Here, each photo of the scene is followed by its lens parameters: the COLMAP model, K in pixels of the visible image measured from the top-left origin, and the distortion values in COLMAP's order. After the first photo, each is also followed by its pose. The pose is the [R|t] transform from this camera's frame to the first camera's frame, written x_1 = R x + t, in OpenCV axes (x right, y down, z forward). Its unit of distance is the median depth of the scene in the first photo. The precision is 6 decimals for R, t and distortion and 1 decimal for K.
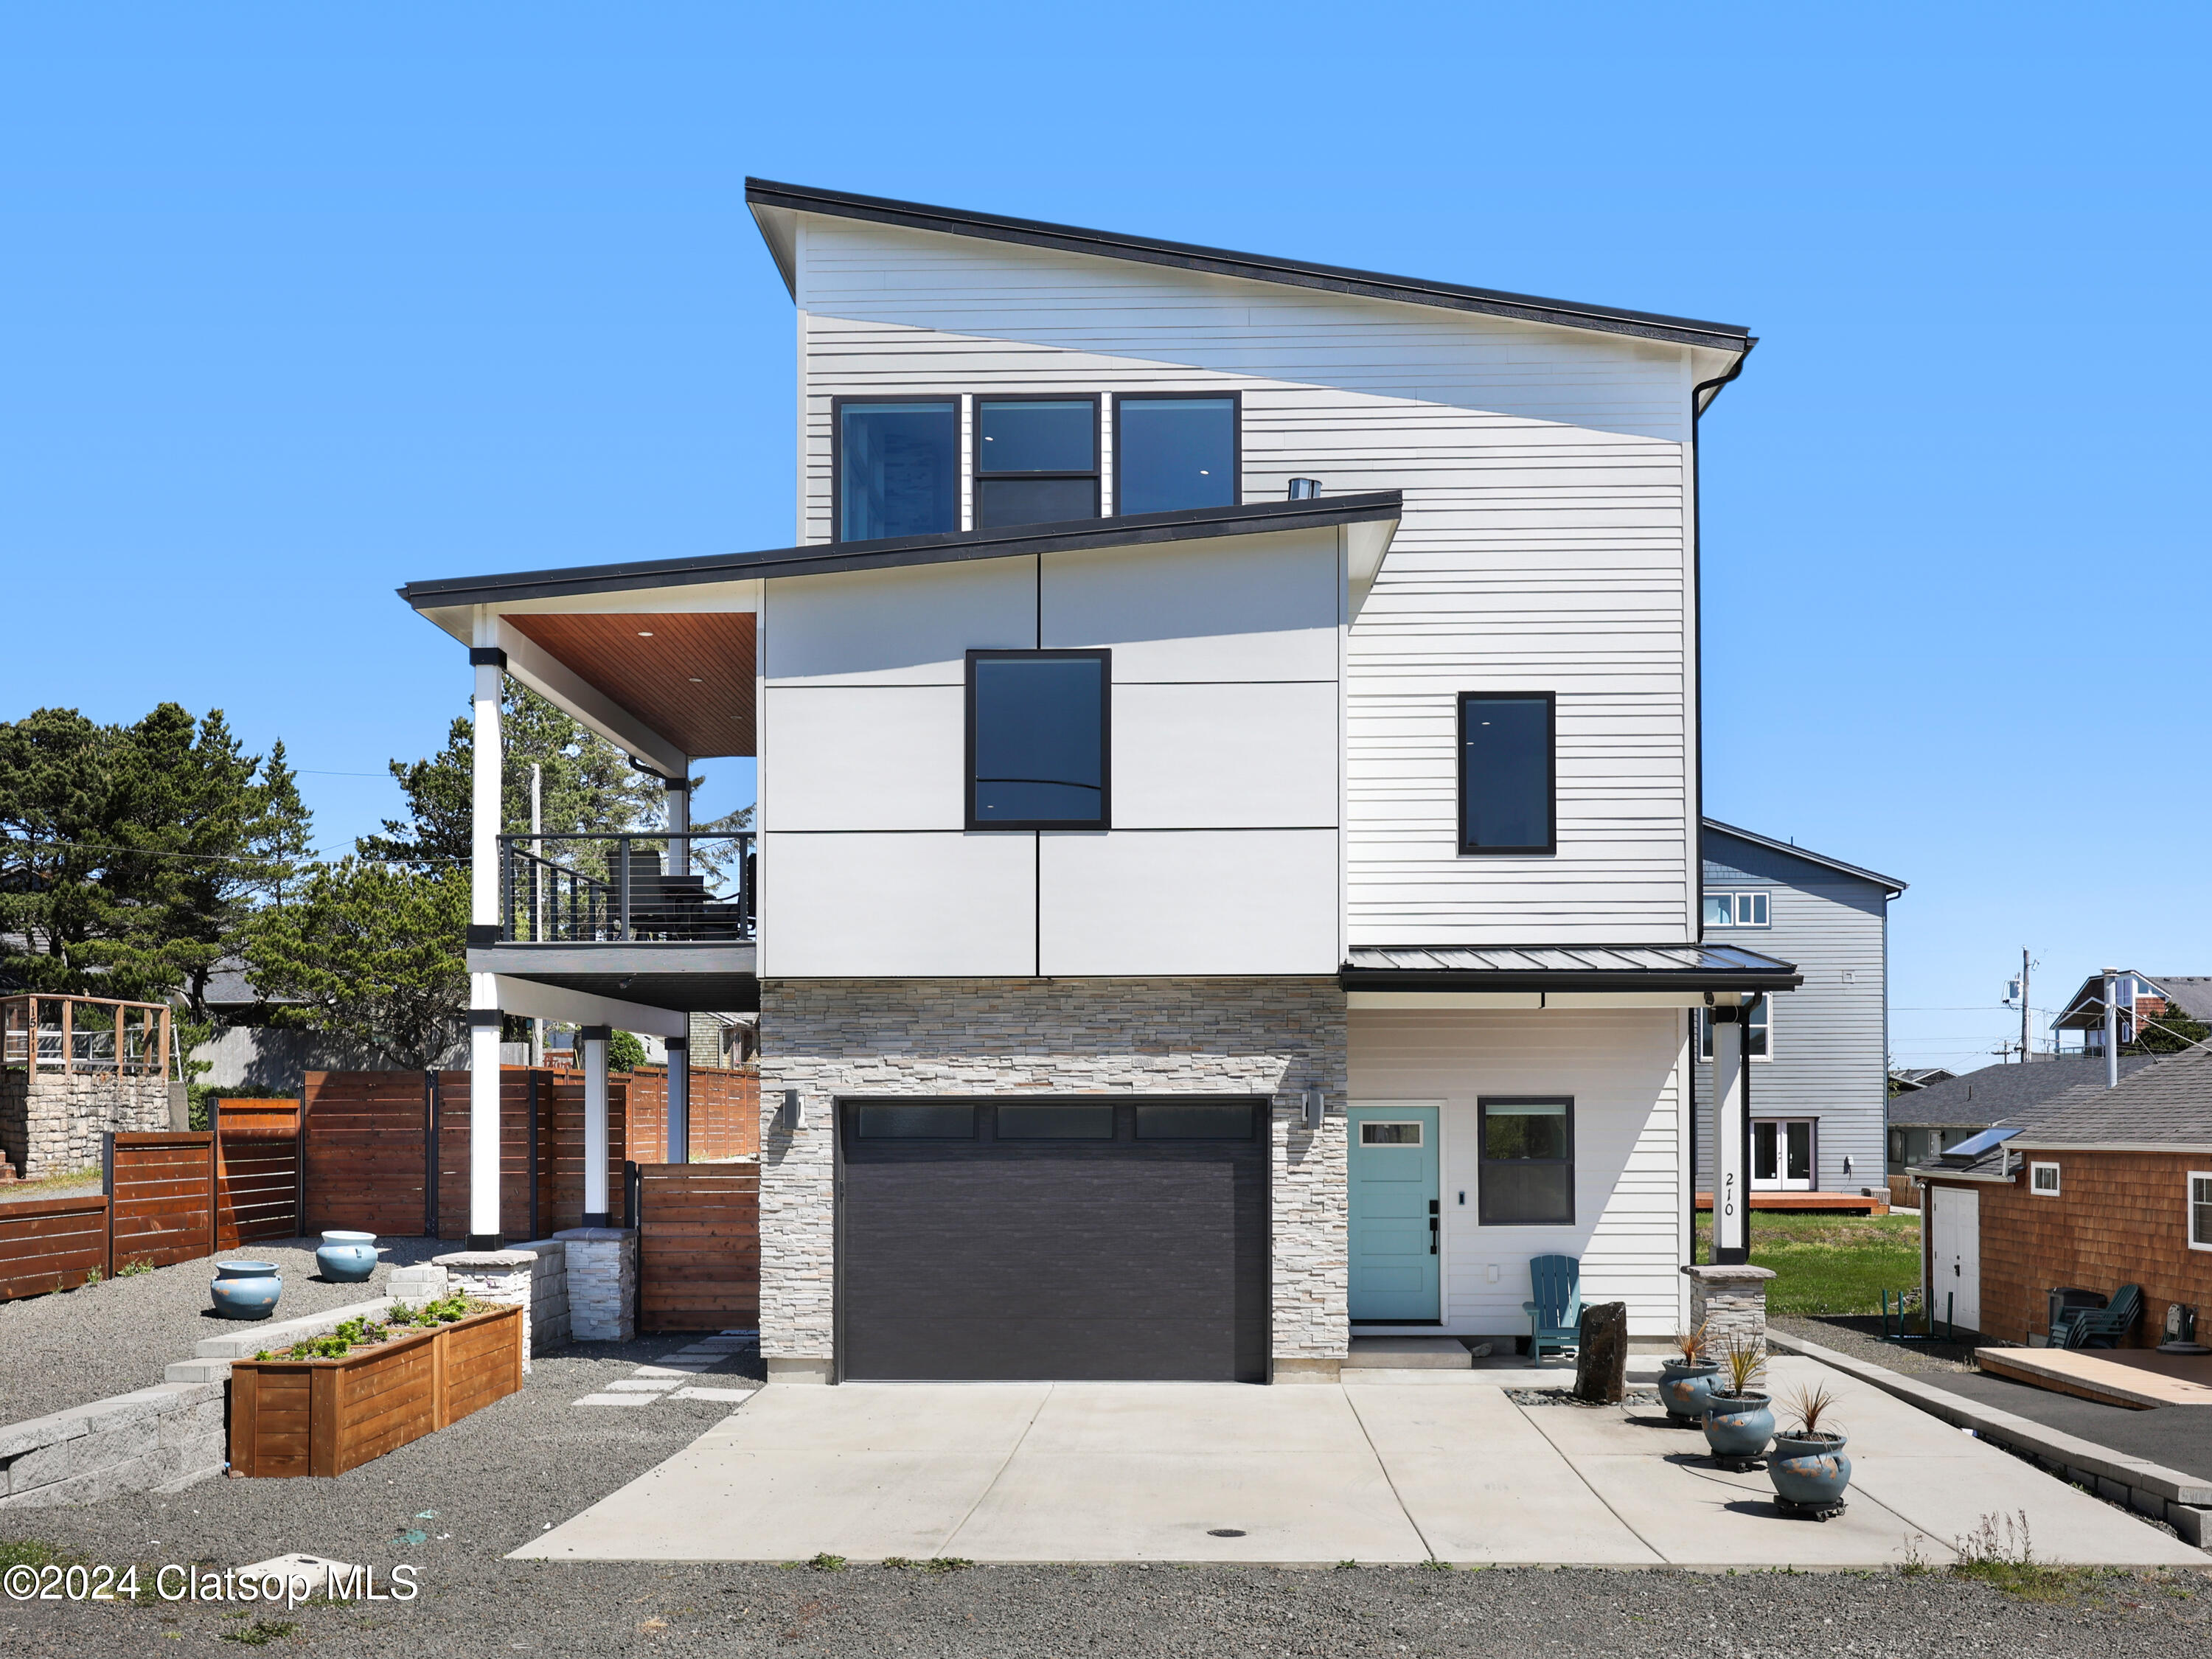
lens RADIAL K [[2134.0, 0, 1103.4], [0, 2134.0, 948.3], [0, 0, 1]] dist [-0.022603, 0.021909]
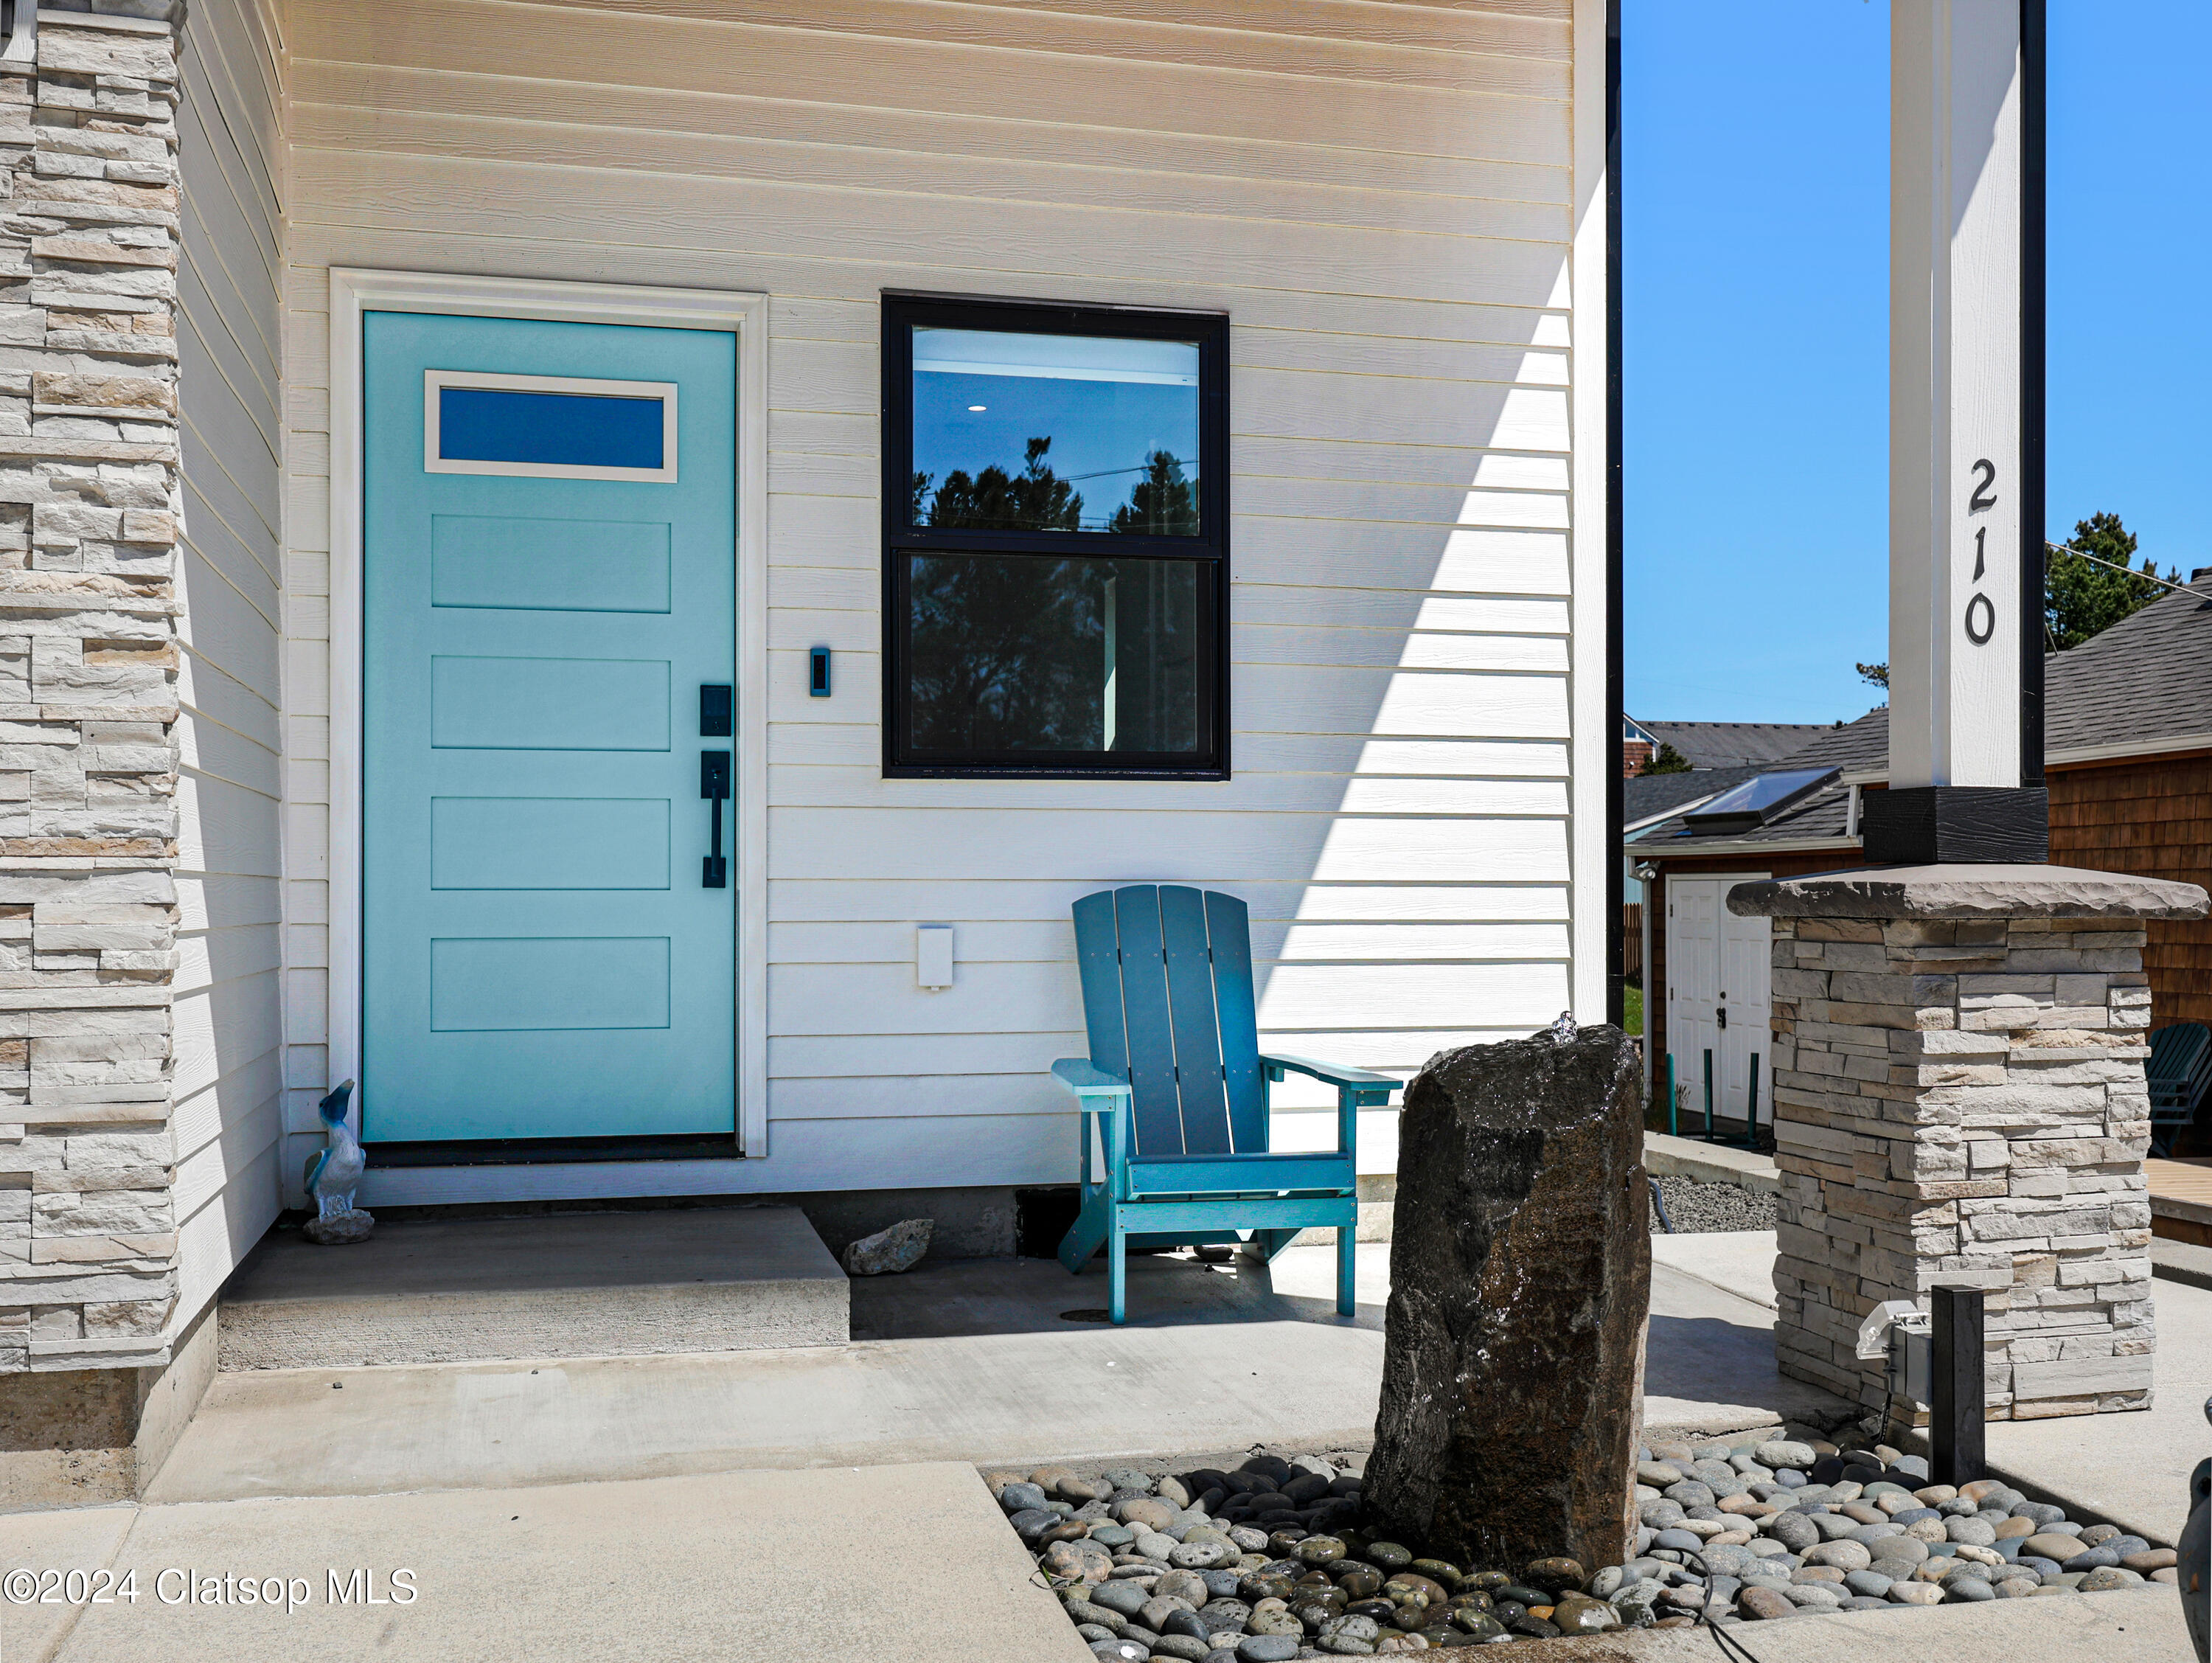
lens RADIAL K [[2414.3, 0, 1106.0], [0, 2414.3, 831.5], [0, 0, 1]] dist [0.057248, 0.001104]
pose [[0.964658, 0.006316, 0.263428, 0.134513], [-0.019899, 0.998604, 0.048924, 0.132340], [-0.262751, -0.052437, 0.963438, 0.764180]]
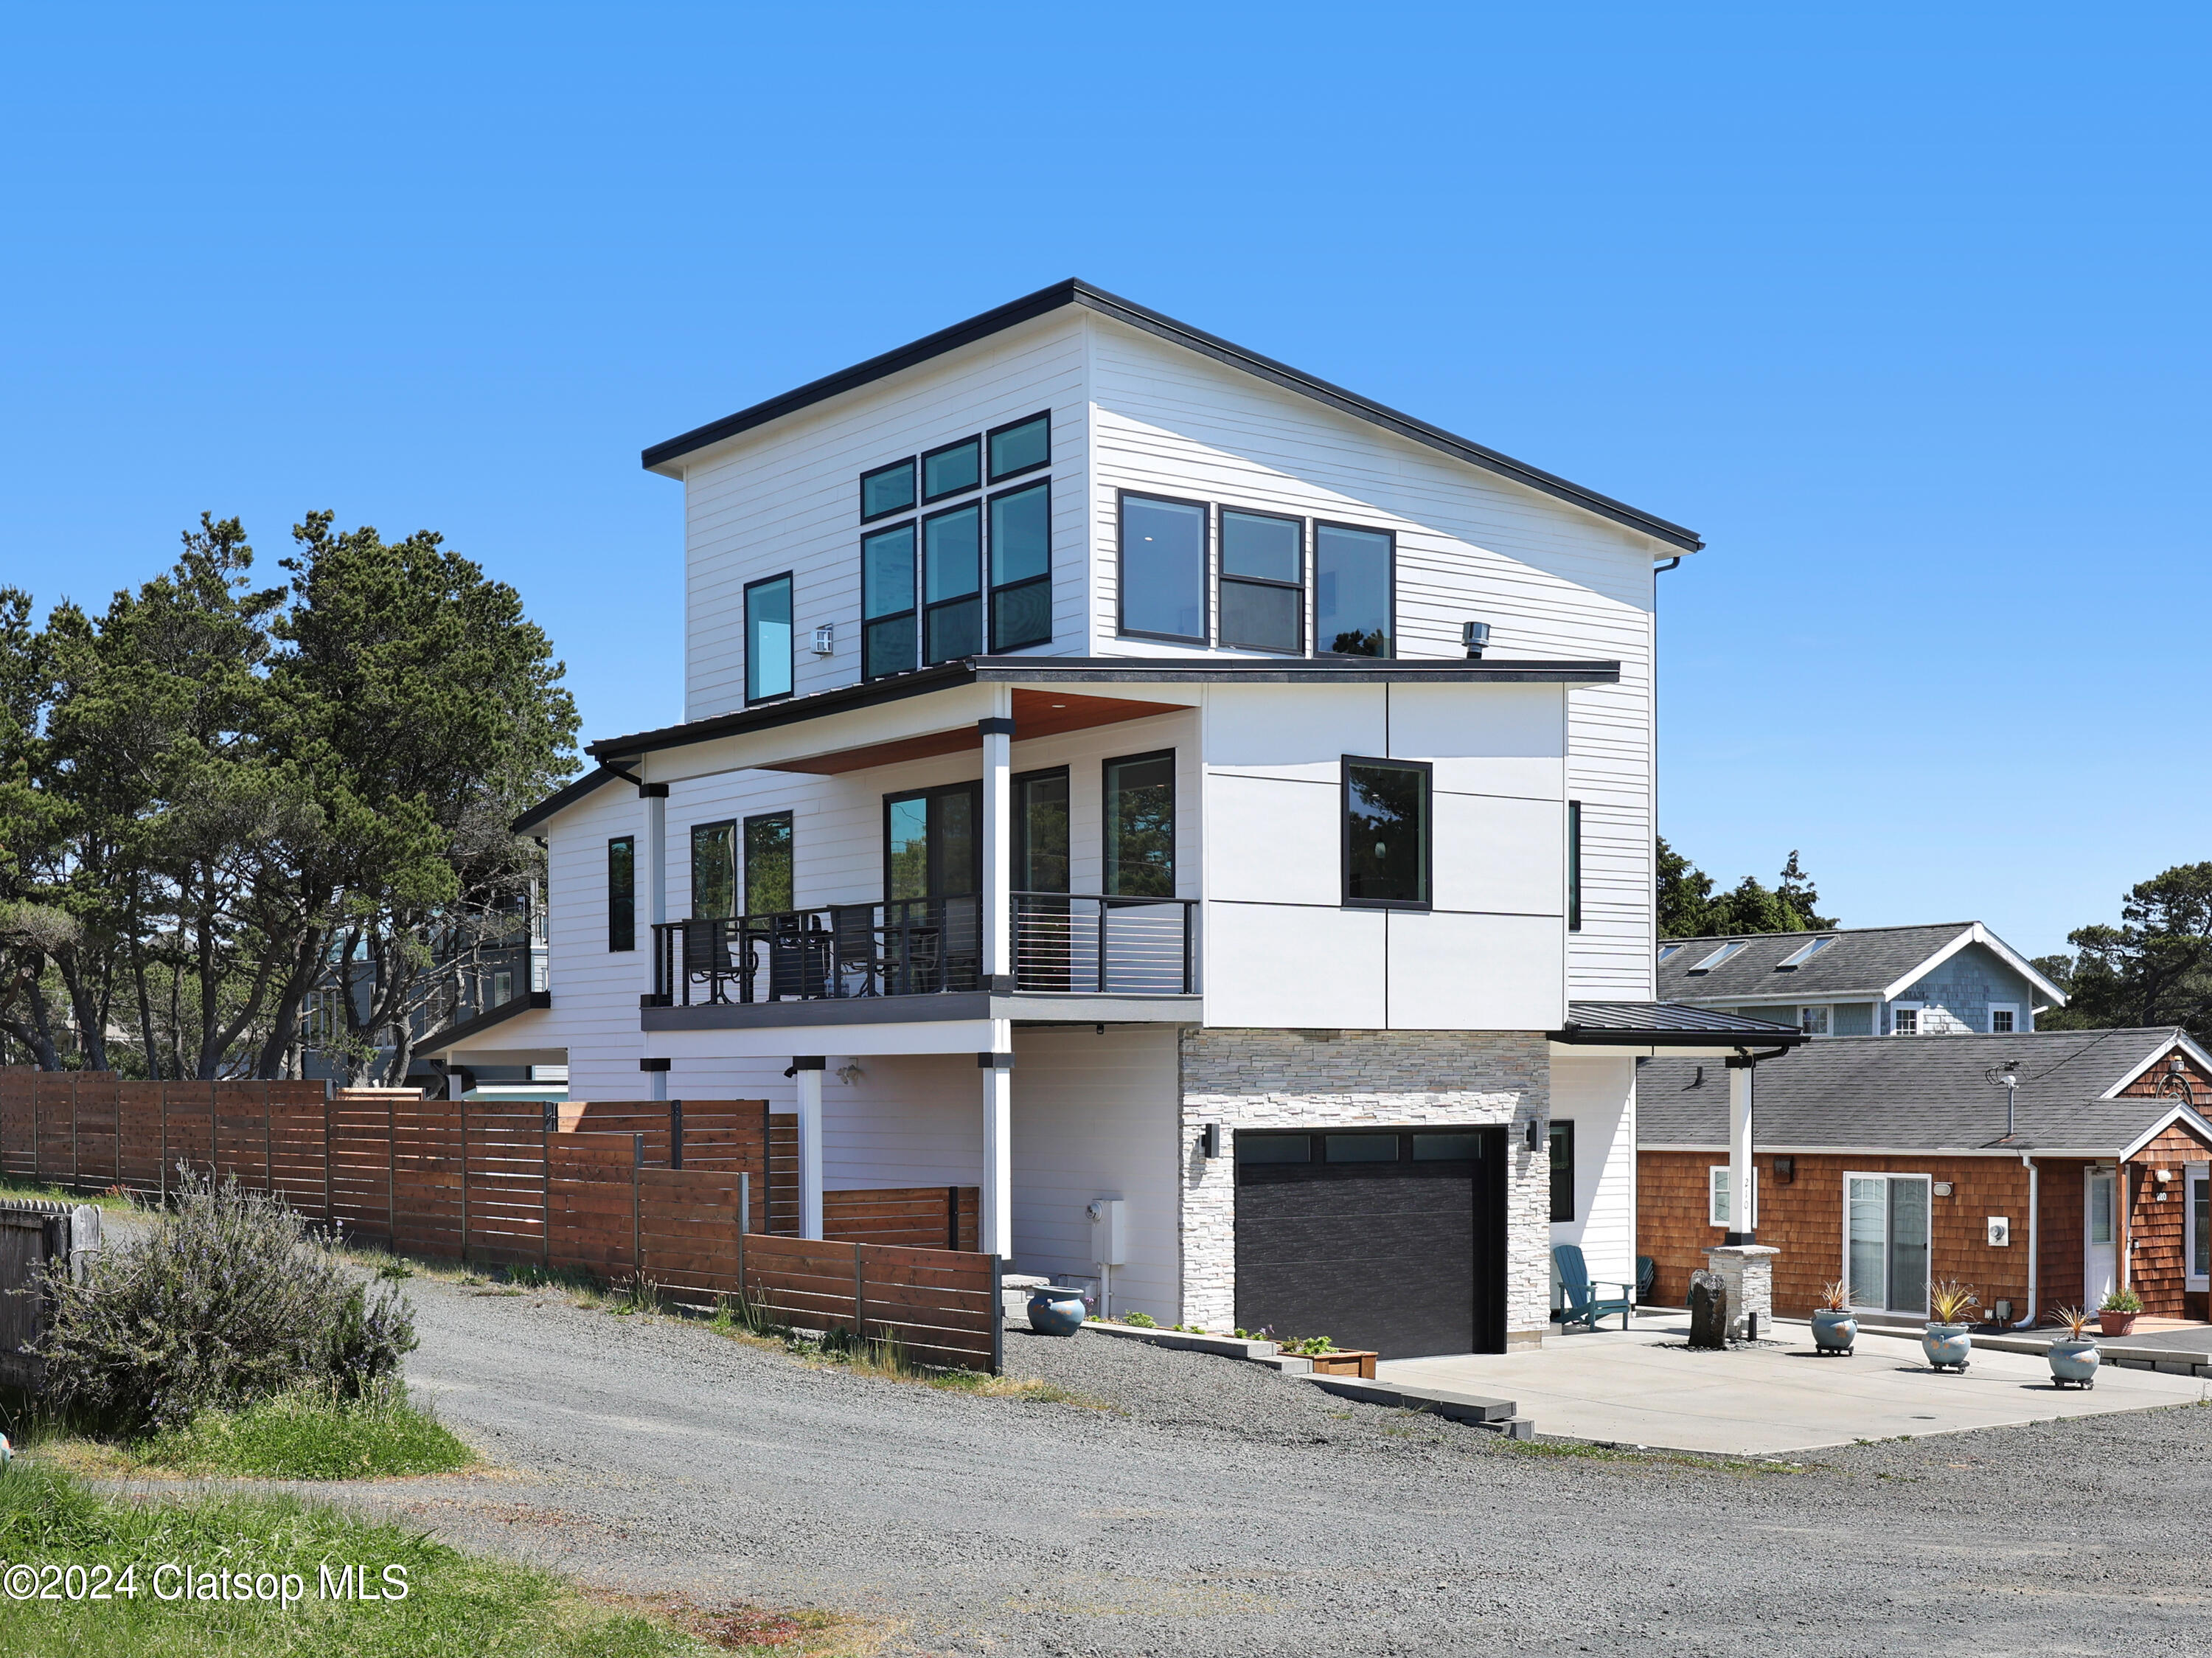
lens RADIAL K [[2844.3, 0, 1106.0], [0, 2844.3, 829.0], [0, 0, 1]] dist [-0.103296, -0.046559]
pose [[0.788124, 0.055423, 0.613016, -1.140307], [-0.050480, 0.998403, -0.025367, -0.050932], [-0.613443, -0.010953, 0.789663, -0.175581]]
